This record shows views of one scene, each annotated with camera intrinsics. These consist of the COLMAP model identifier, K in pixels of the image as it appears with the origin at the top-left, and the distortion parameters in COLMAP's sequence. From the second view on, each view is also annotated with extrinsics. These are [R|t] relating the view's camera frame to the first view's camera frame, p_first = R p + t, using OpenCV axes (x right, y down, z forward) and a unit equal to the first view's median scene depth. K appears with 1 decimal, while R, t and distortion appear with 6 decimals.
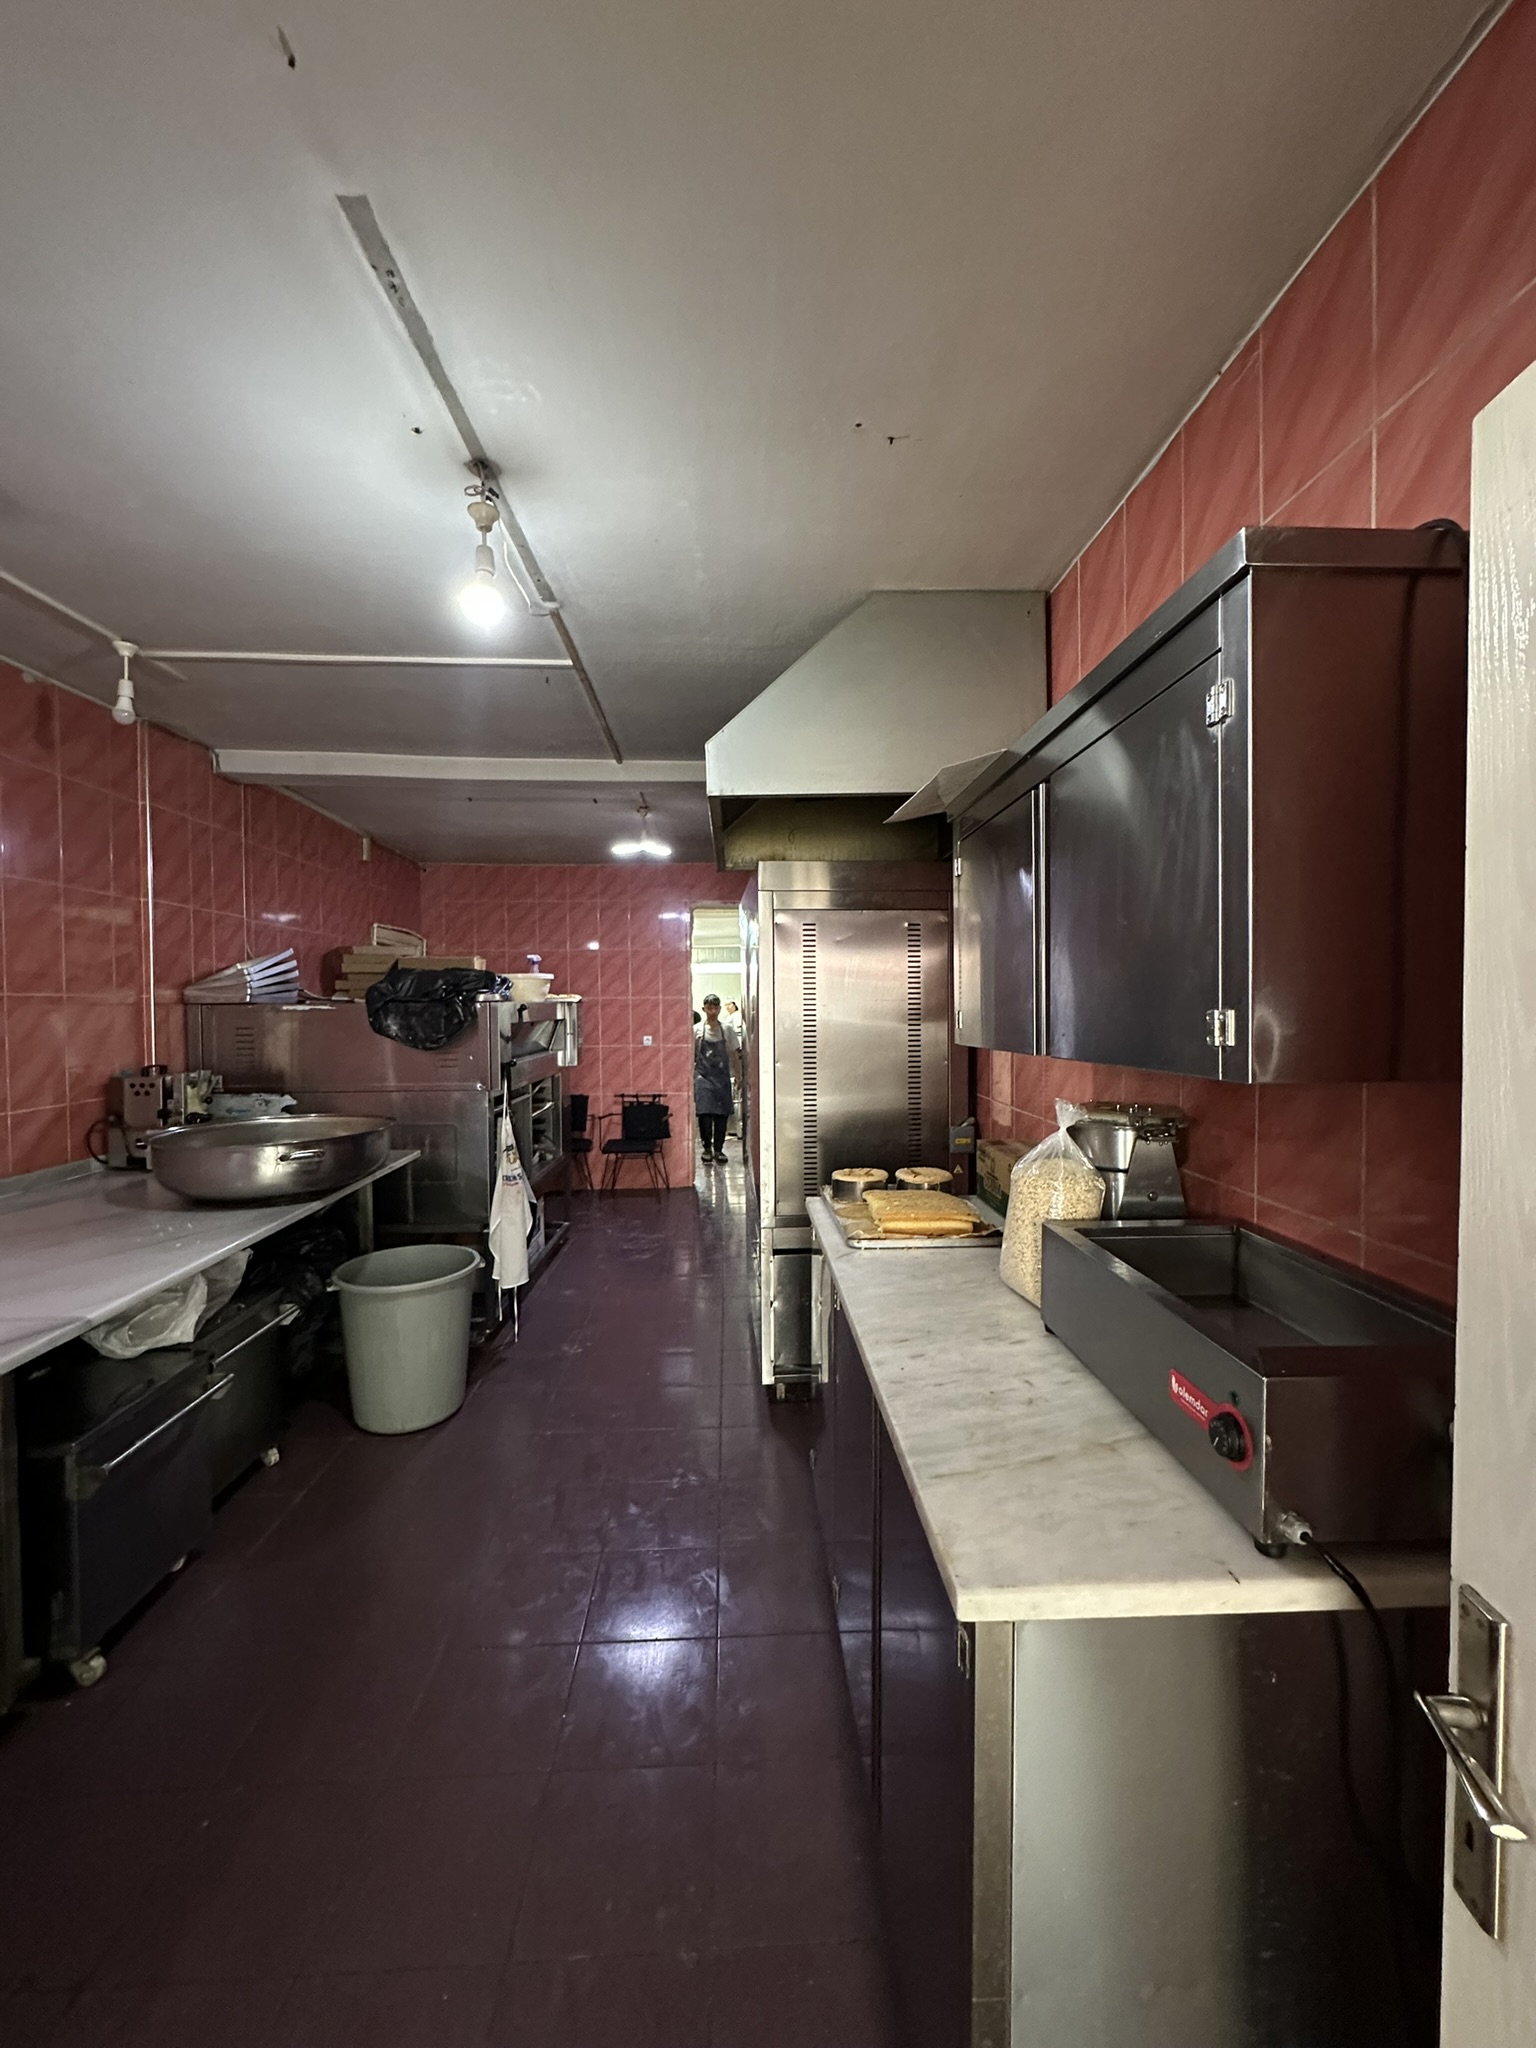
lens RADIAL K [[817.9, 0, 767.4], [0, 817.9, 1026.4], [0, 0, 1]] dist [-0.003178, 0.000896]
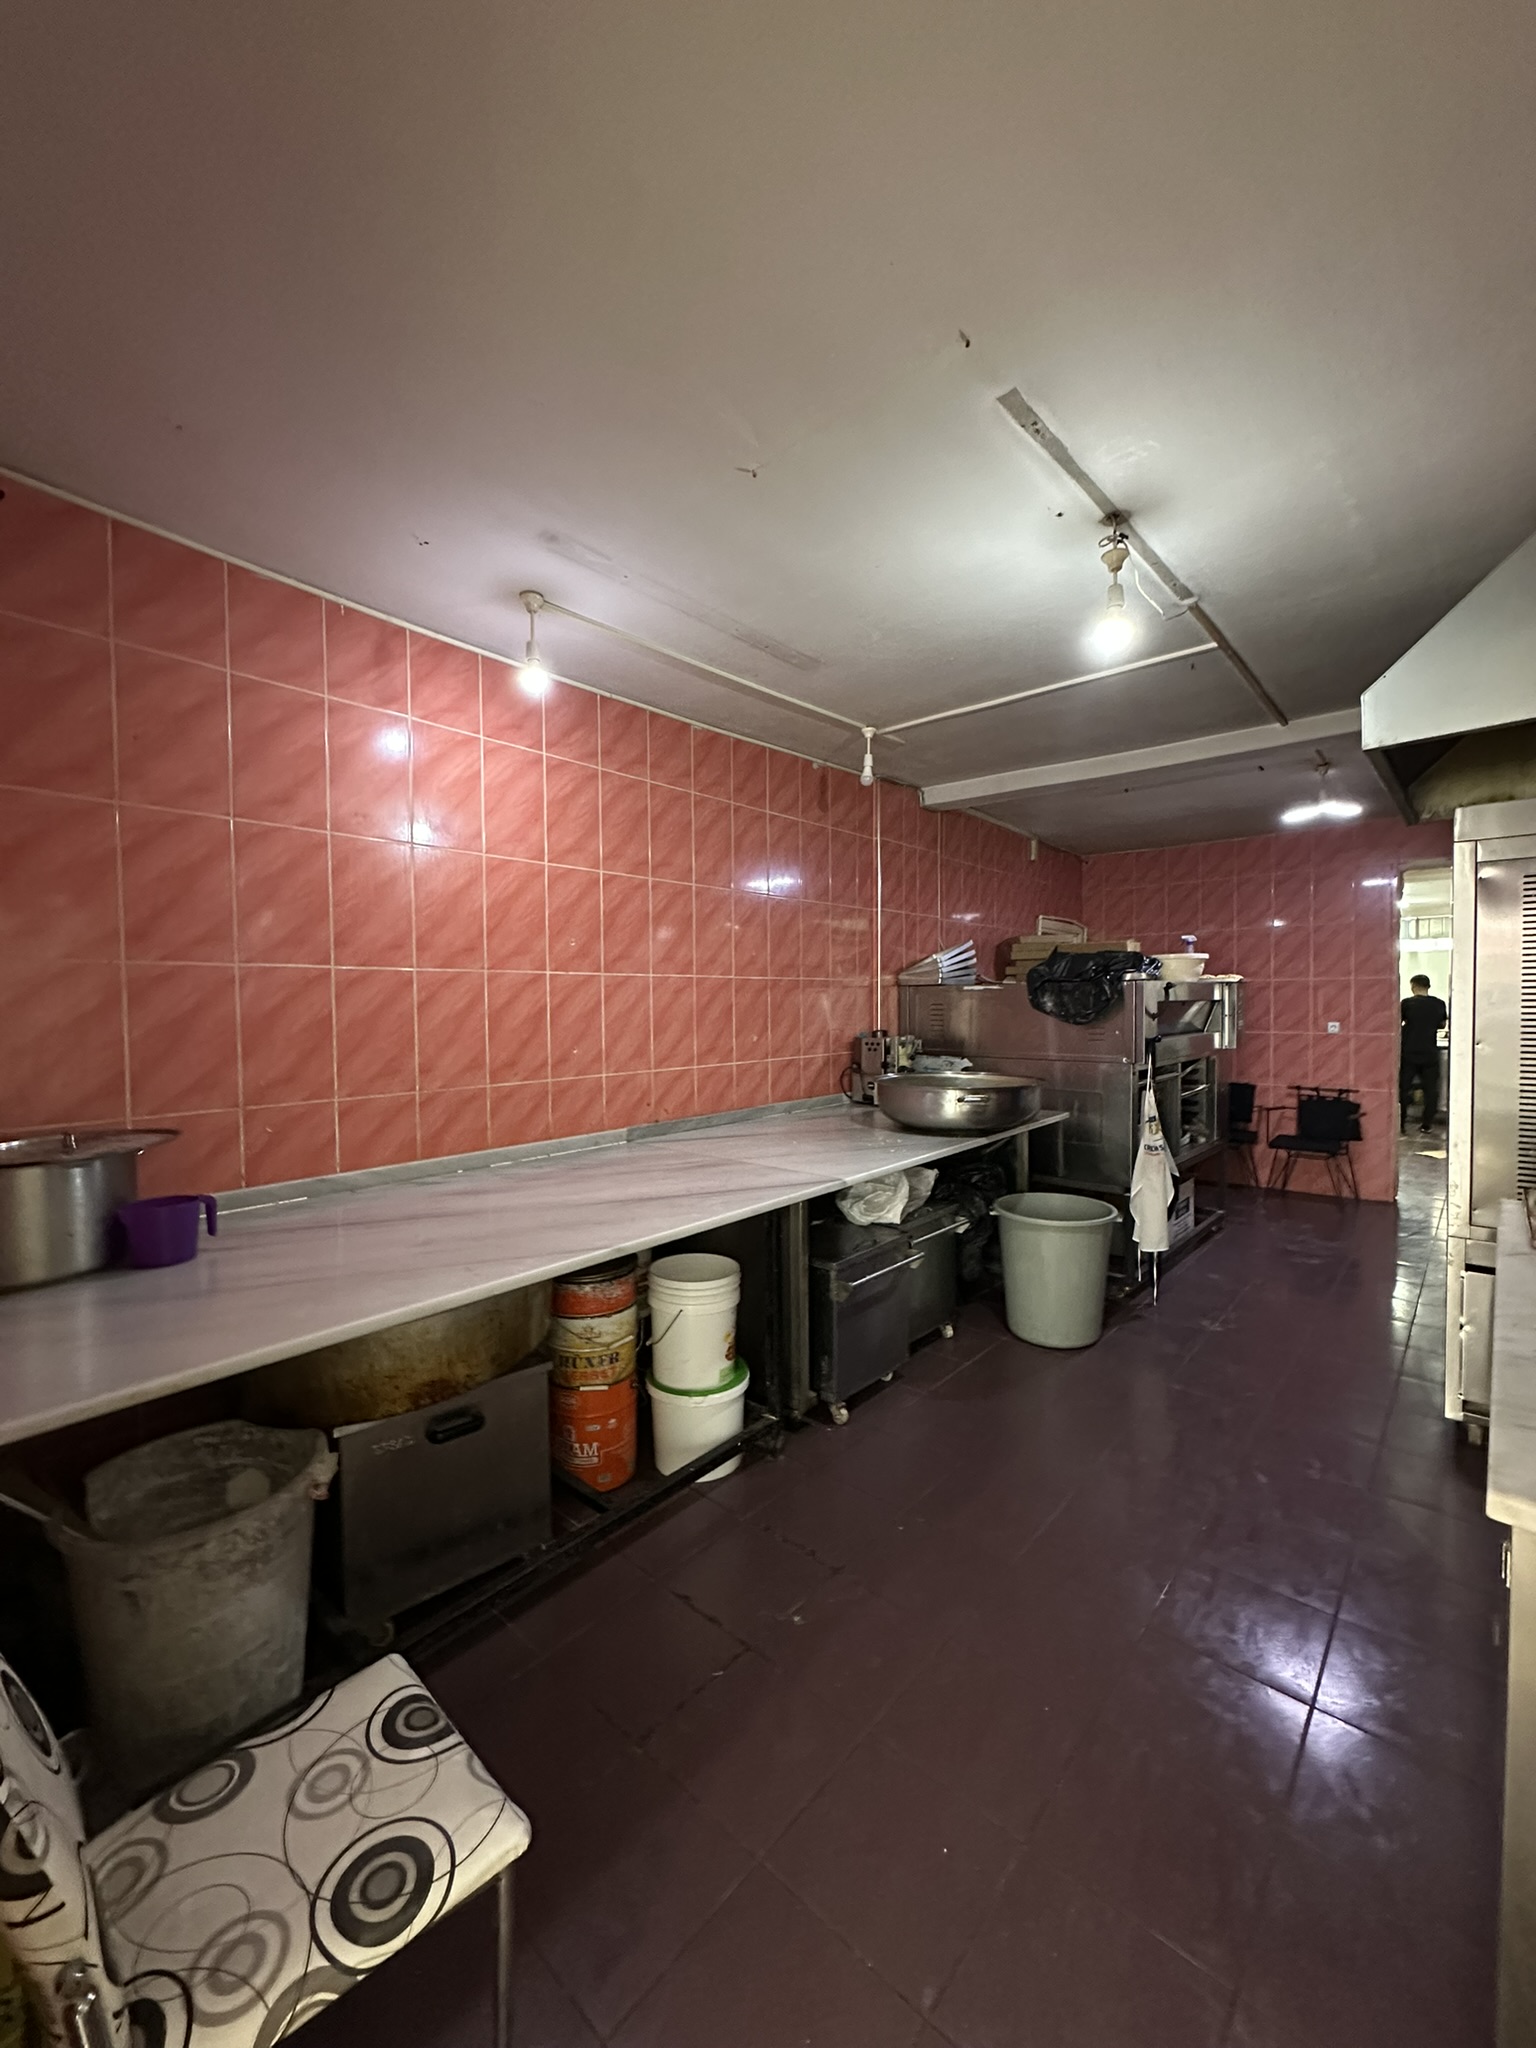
lens RADIAL K [[817.9, 0, 767.4], [0, 817.9, 1026.4], [0, 0, 1]] dist [-0.003178, 0.000896]
pose [[0.712068, 0.022093, -0.701763, 0.076869], [-0.014005, 0.999753, 0.017264, 0.020710], [0.701971, -0.002465, 0.712201, -0.108601]]
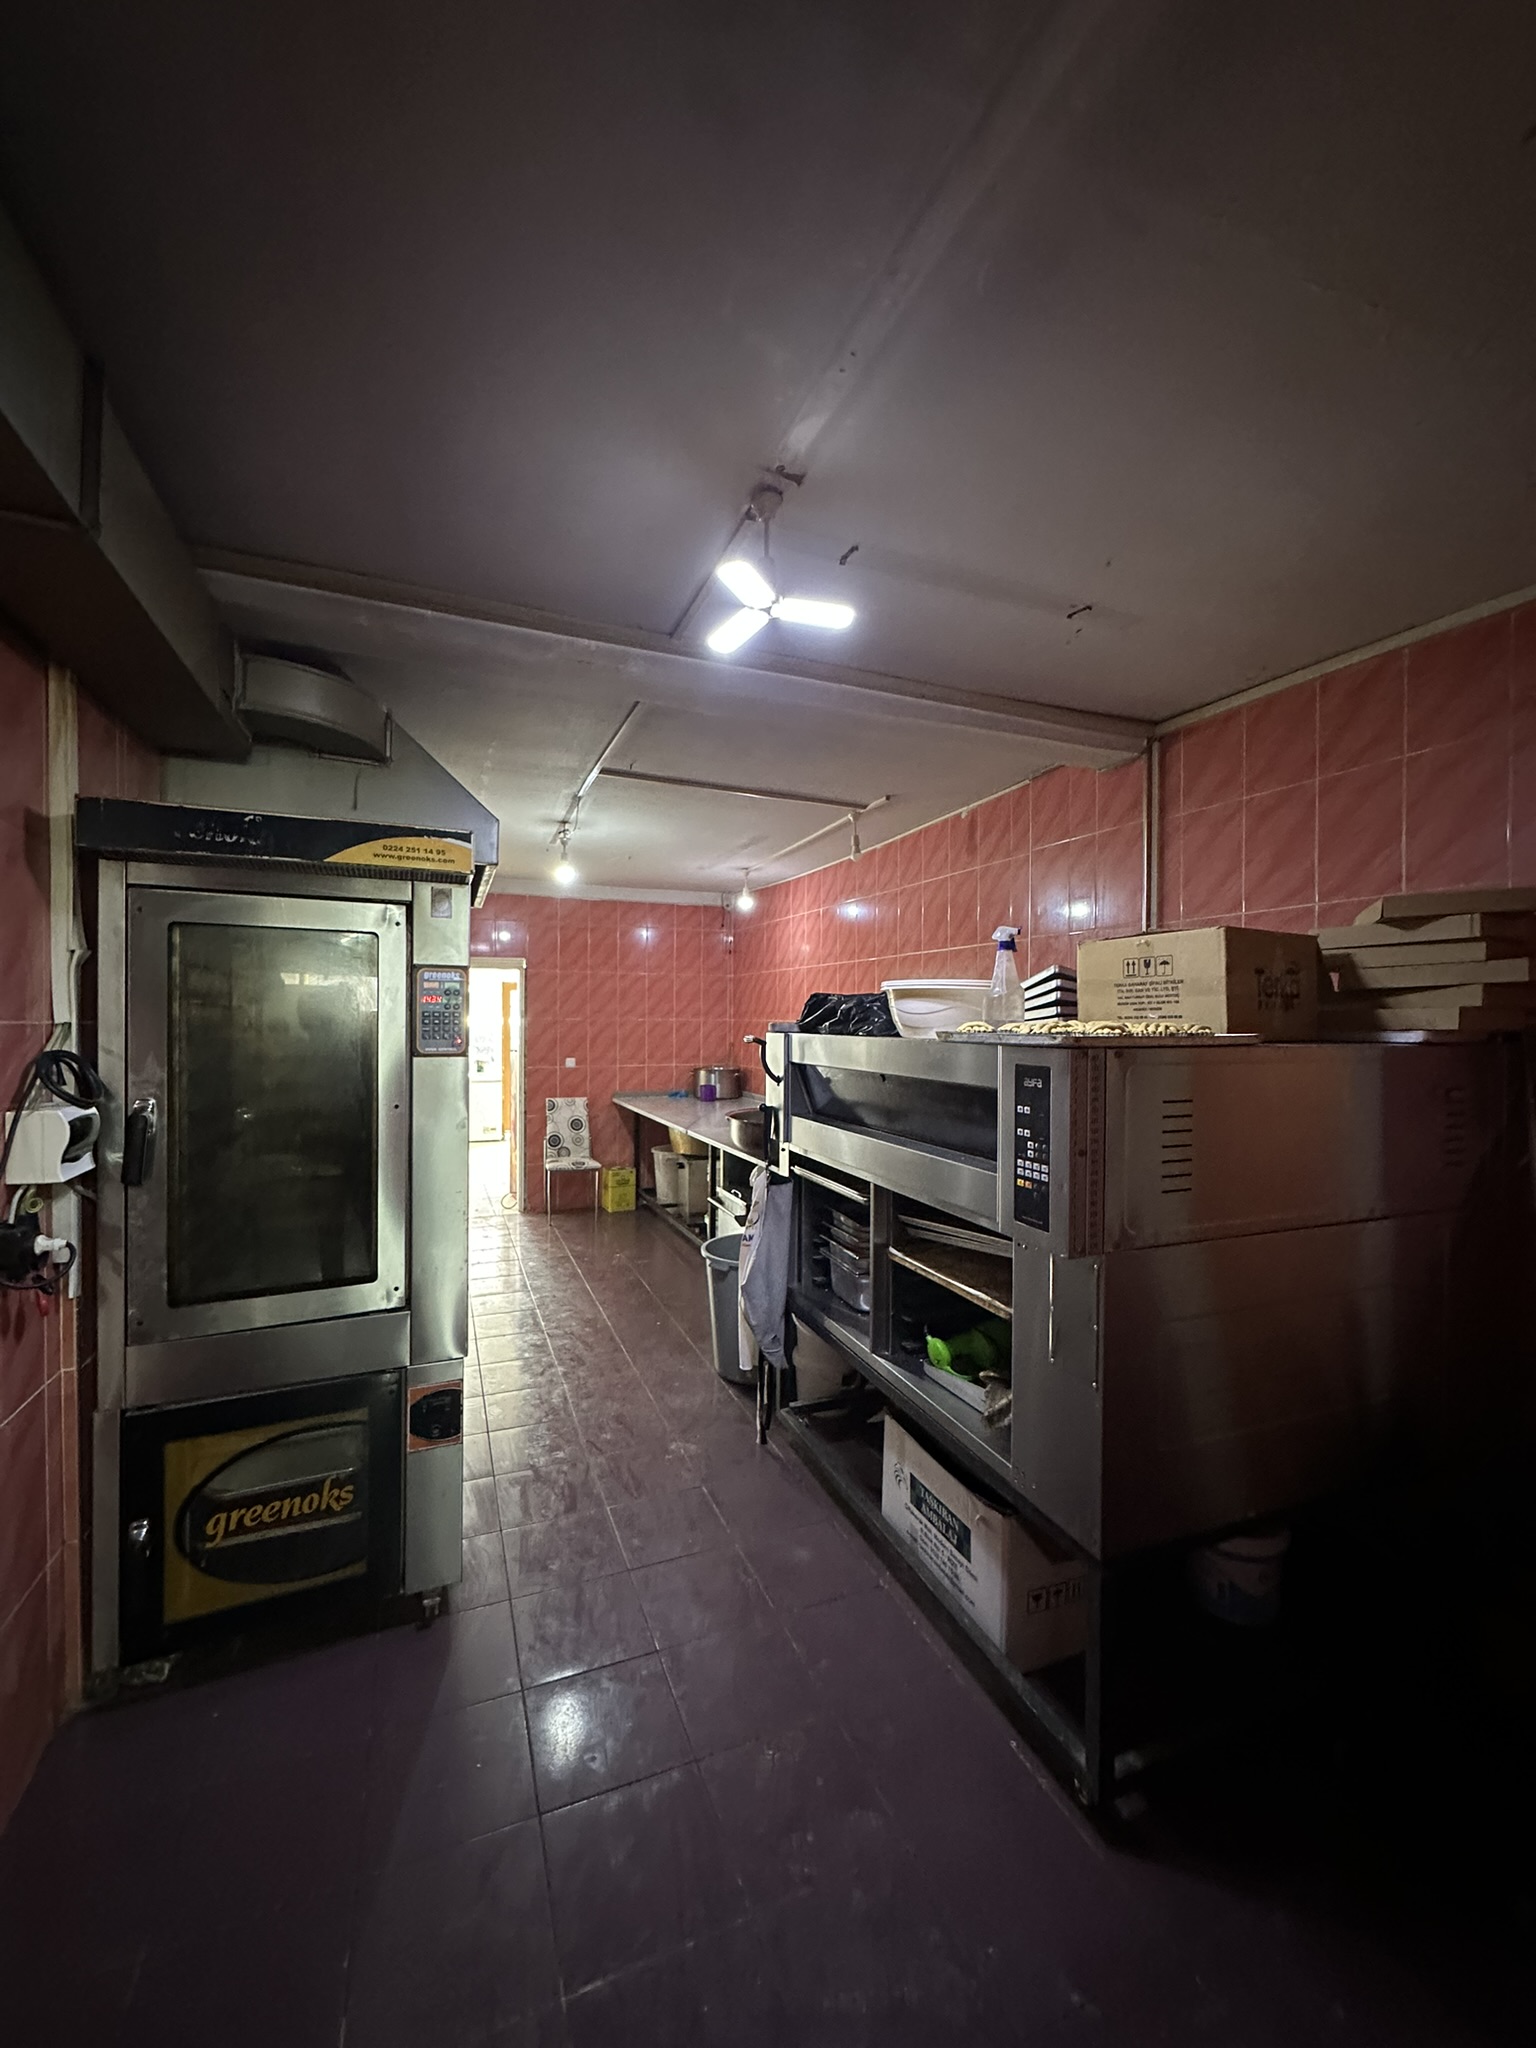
lens RADIAL K [[817.9, 0, 767.4], [0, 817.9, 1026.4], [0, 0, 1]] dist [-0.003178, 0.000896]
pose [[-0.941927, -0.000019, -0.335818, -0.045864], [-0.013020, 0.999250, 0.036463, -0.074886], [0.335566, 0.038718, -0.941221, 2.058651]]
